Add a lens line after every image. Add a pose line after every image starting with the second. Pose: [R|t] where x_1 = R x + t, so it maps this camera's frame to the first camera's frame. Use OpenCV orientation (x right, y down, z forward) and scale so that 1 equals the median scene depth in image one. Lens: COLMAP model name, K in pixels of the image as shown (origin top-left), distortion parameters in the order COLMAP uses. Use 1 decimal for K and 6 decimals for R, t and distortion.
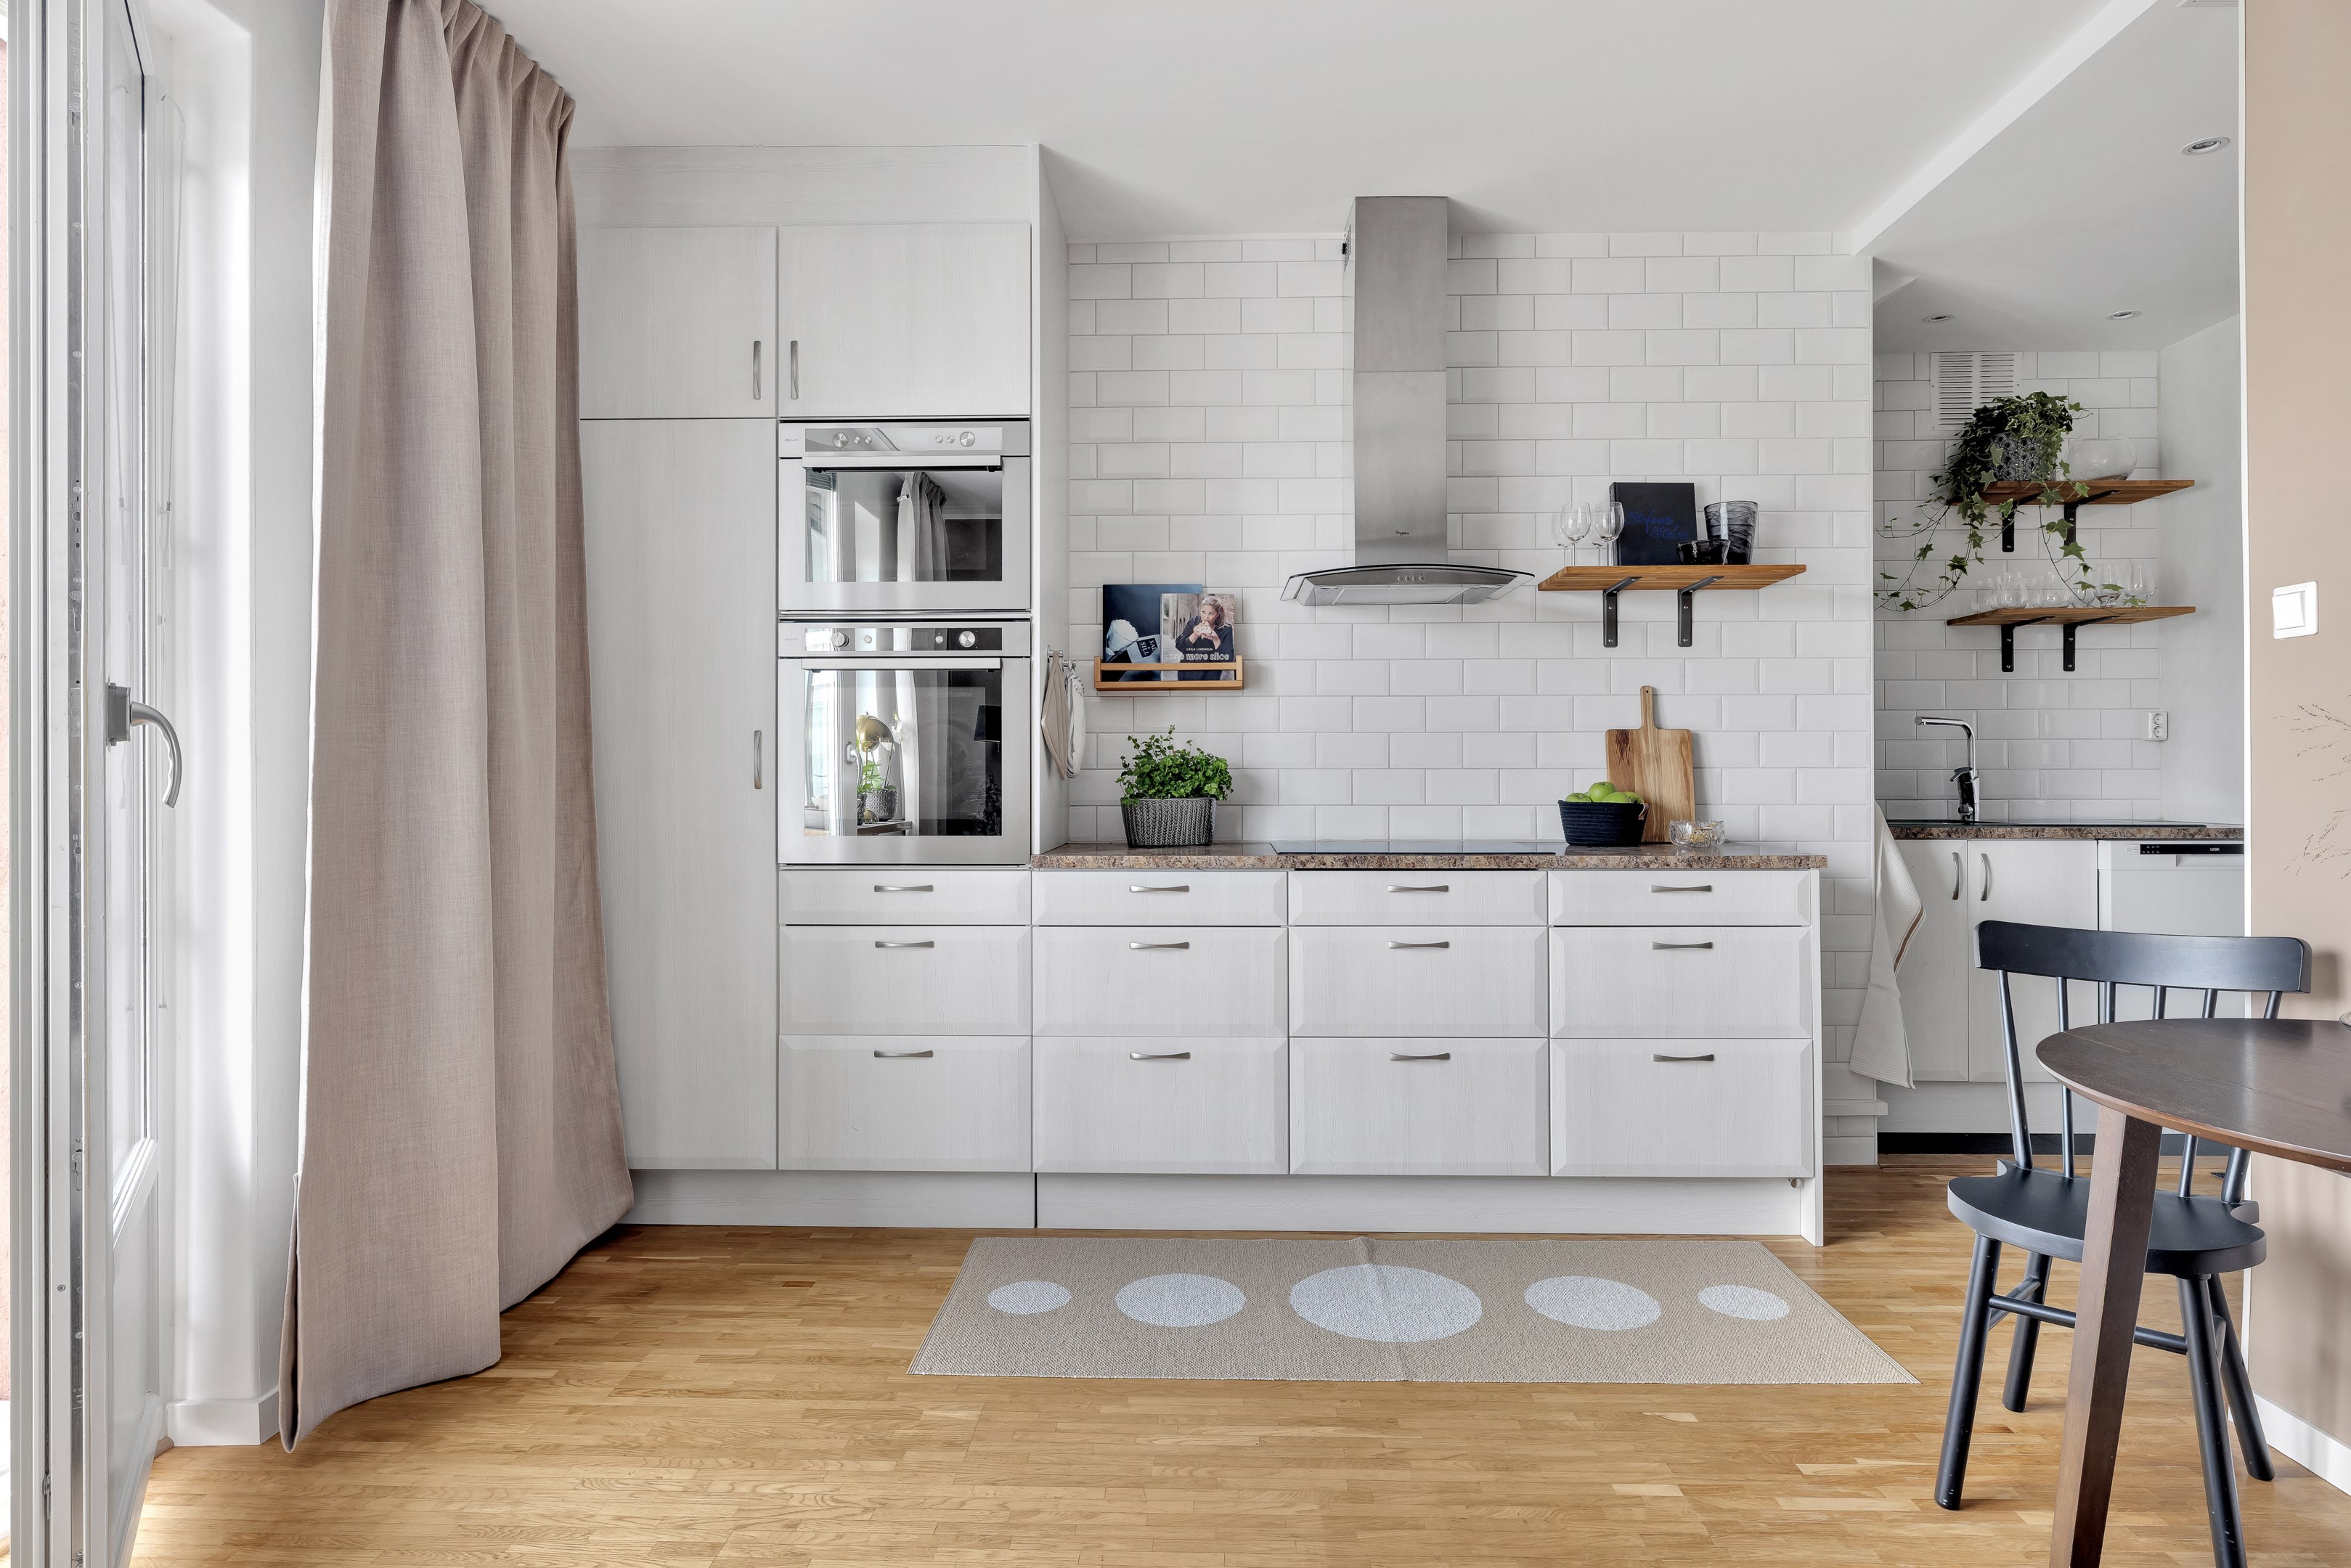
lens RADIAL K [[1324.3, 0, 1177.5], [0, 1324.3, 773.8], [0, 0, 1]] dist [-0.000964, 0.000565]
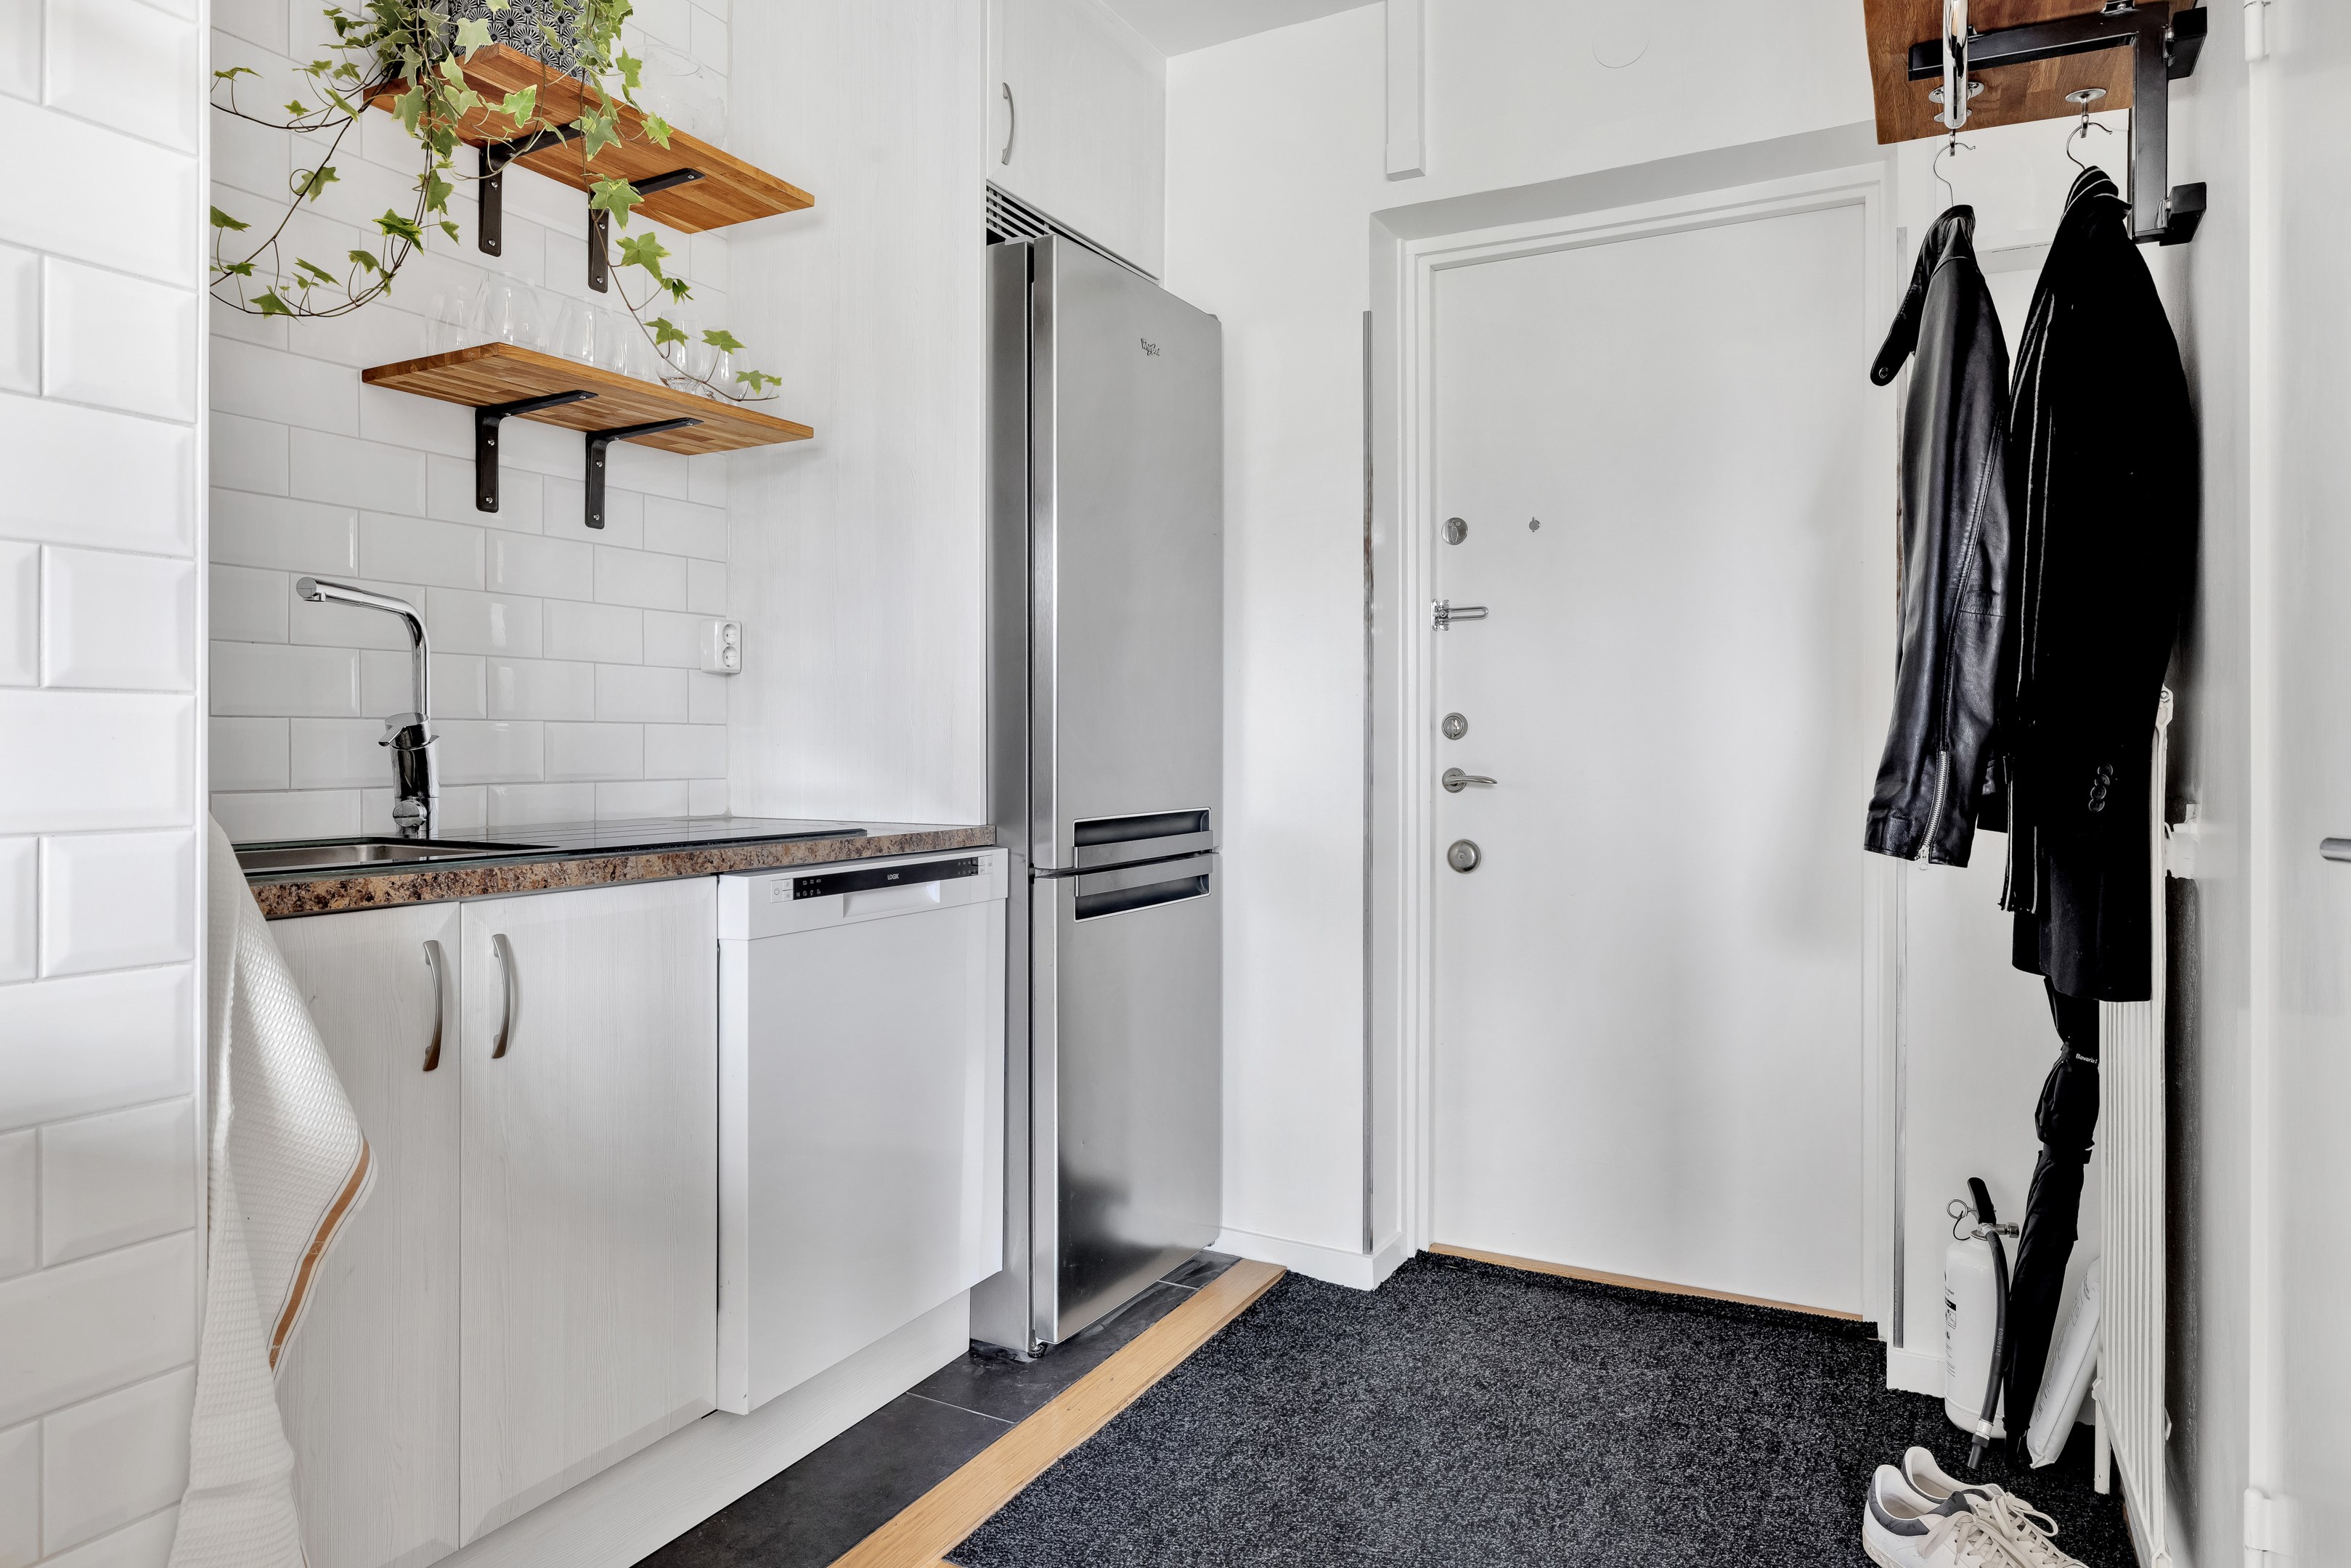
lens RADIAL K [[1427.4, 0, 1177.5], [0, 1427.4, 740.3], [0, 0, 1]] dist [0.004099, 0.002085]
pose [[0.441238, 0.006288, 0.897368, 0.351110], [-0.004487, 0.999978, -0.004801, 0.006230], [-0.897379, -0.001908, 0.441256, 0.693837]]
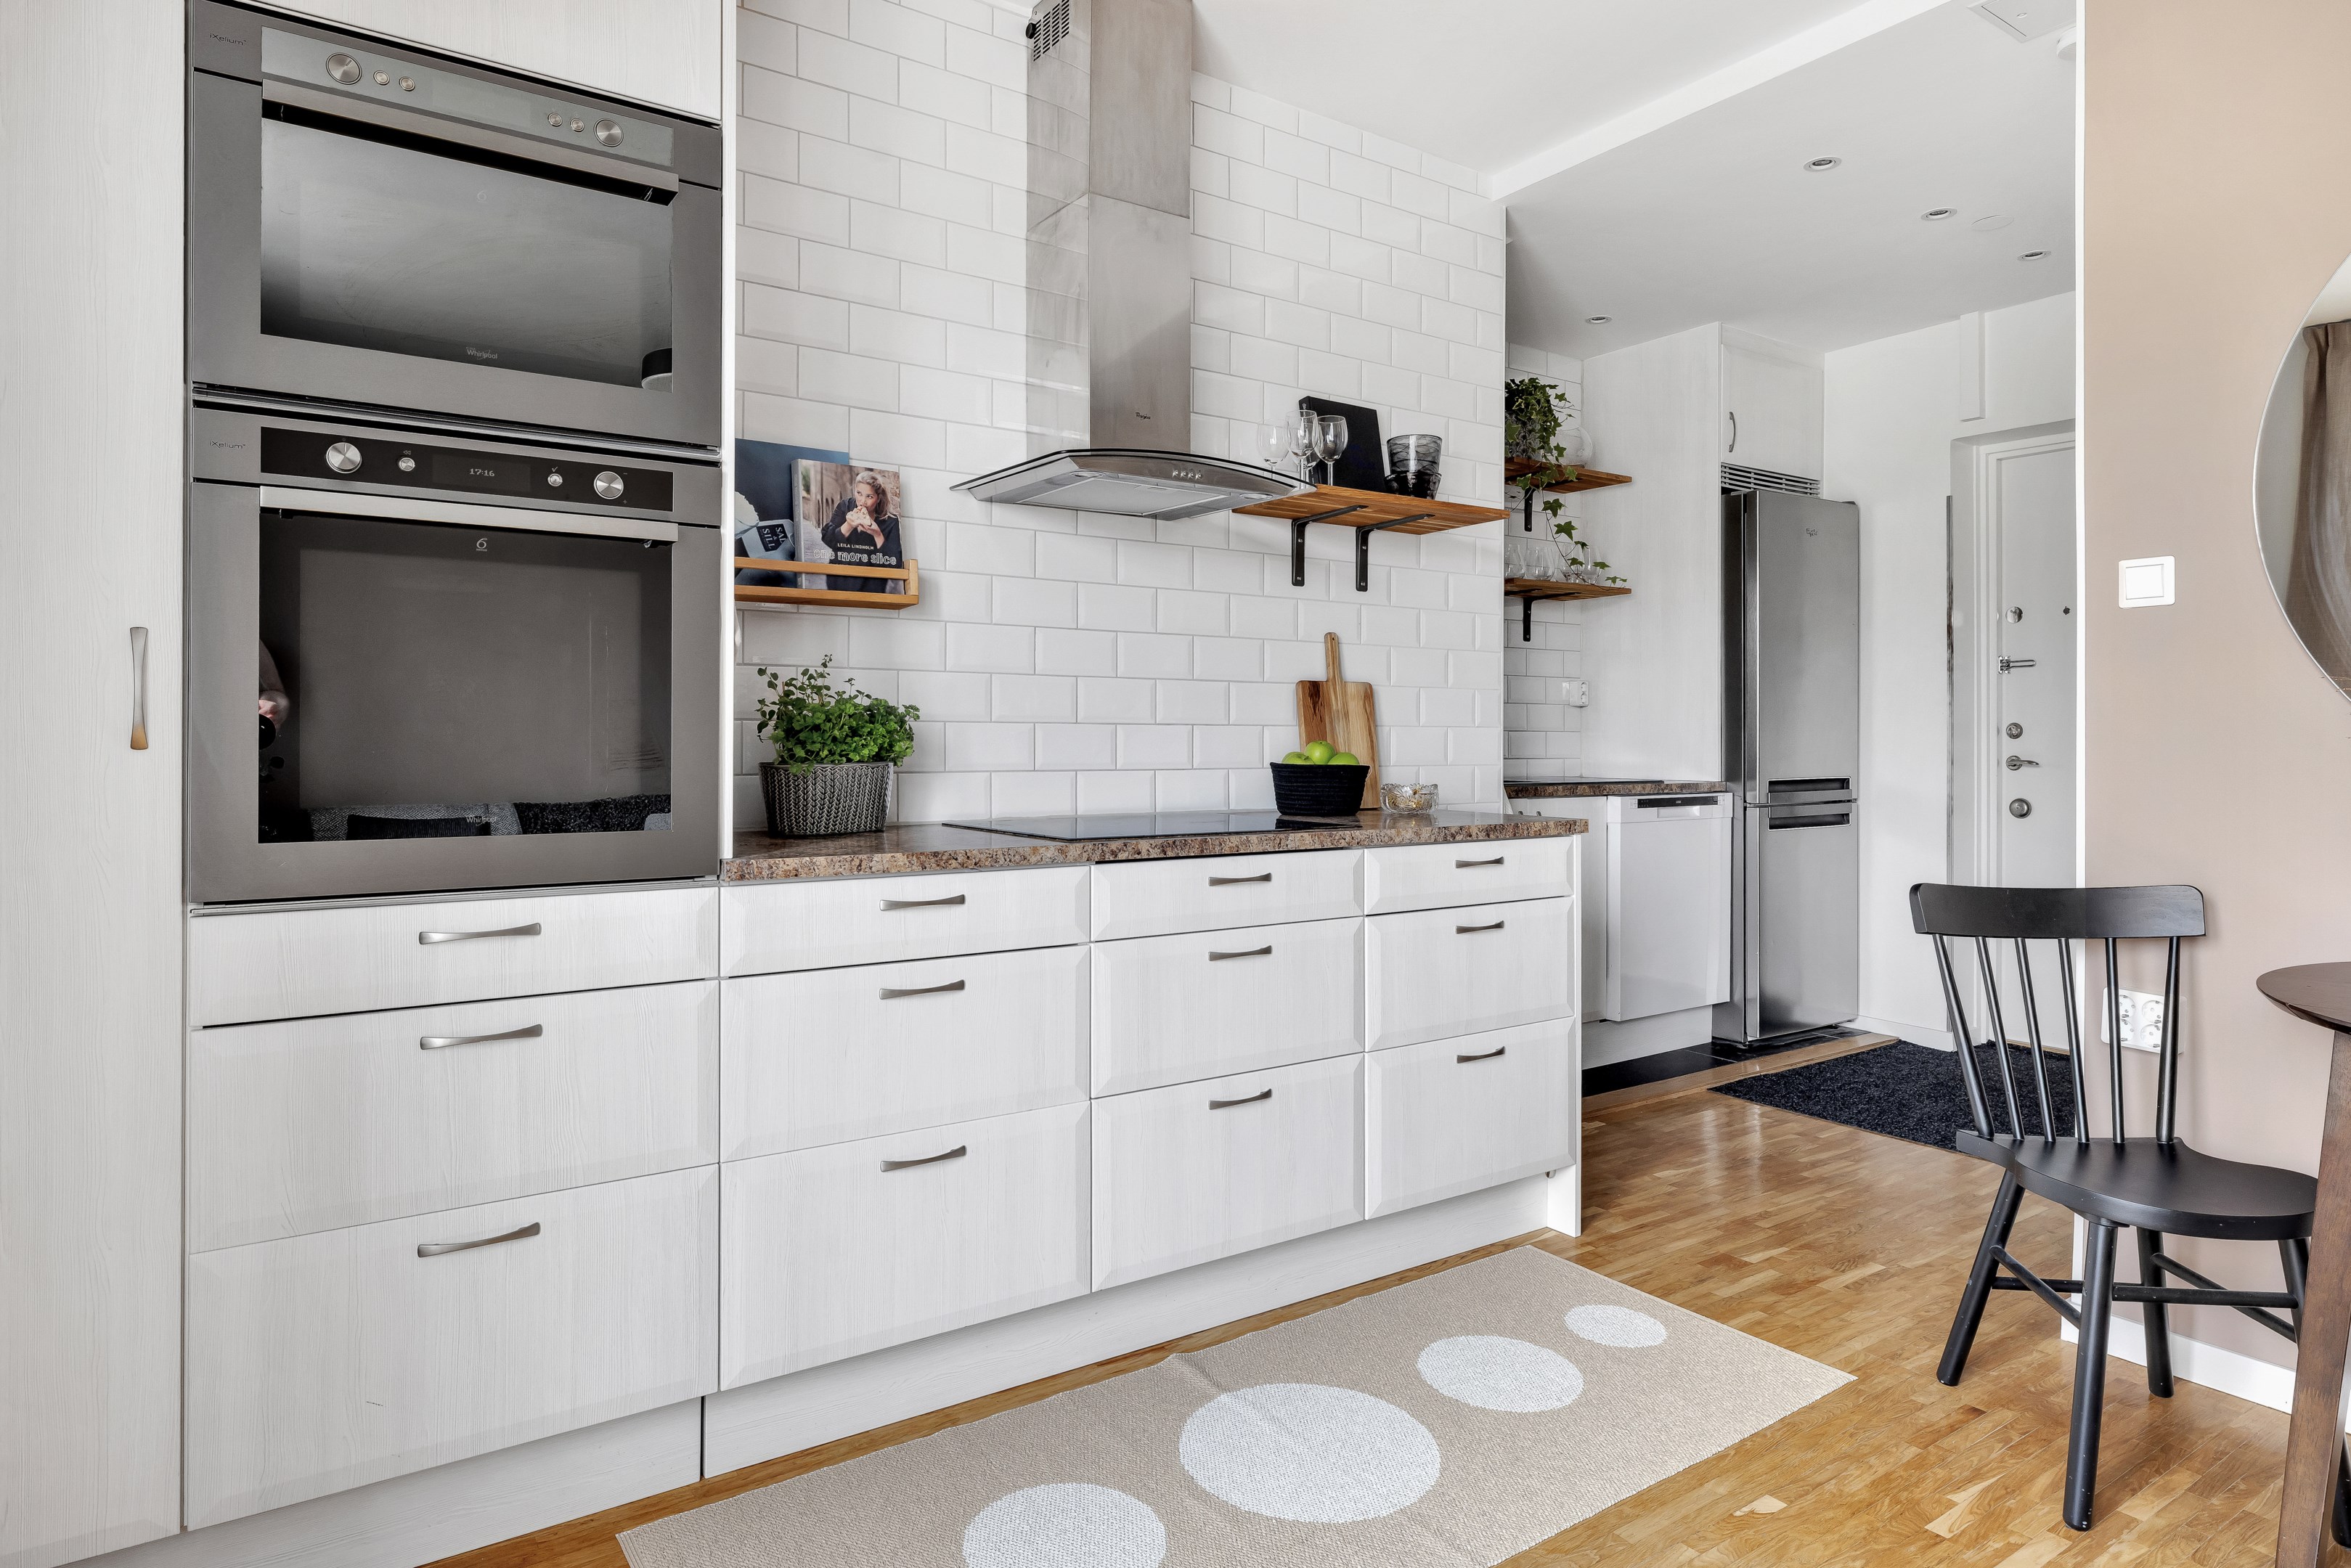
lens RADIAL K [[1350.1, 0, 1183.1], [0, 1350.1, 739.6], [0, 0, 1]] dist [0.000917, -0.000108]
pose [[0.807821, 0.003356, 0.589418, -0.258660], [-0.004603, 0.999989, 0.000615, 0.005083], [-0.589410, -0.003210, 0.807828, 0.333410]]
